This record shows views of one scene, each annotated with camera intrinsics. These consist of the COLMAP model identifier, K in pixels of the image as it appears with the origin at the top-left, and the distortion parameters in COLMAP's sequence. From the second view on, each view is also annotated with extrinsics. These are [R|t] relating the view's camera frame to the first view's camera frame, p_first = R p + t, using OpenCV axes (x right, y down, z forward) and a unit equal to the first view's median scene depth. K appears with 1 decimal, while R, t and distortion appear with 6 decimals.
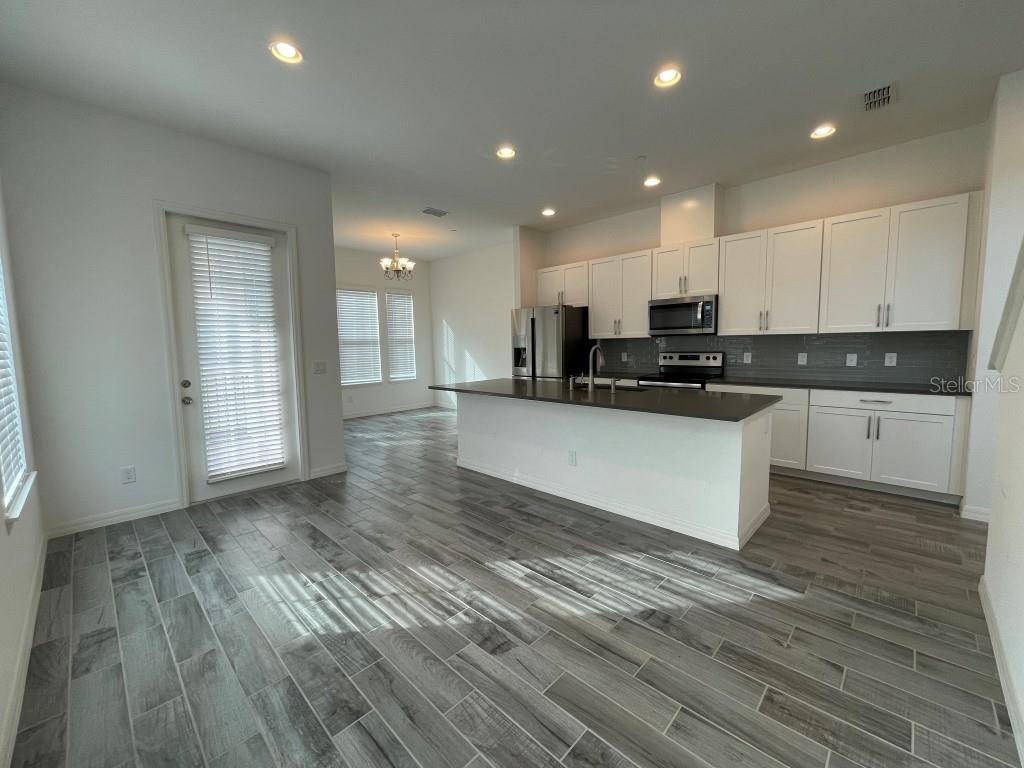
lens RADIAL K [[416.1, 0, 509.7], [0, 416.1, 382.2], [0, 0, 1]] dist [-0.001953, -0.000078]
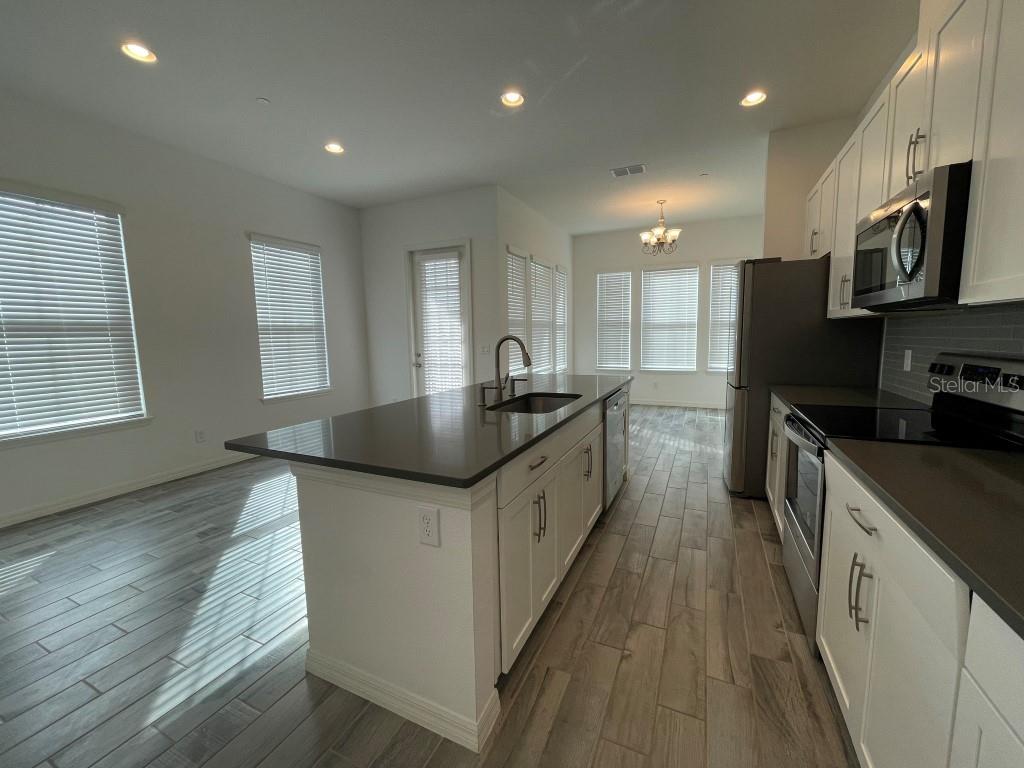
lens RADIAL K [[416.1, 0, 509.7], [0, 416.1, 382.4], [0, 0, 1]] dist [-0.001953, -0.000078]
pose [[0.323577, 0.121925, -0.938313, 0.799013], [-0.076113, 0.991804, 0.102628, -0.075960], [0.943135, 0.038210, 0.330205, 0.714583]]
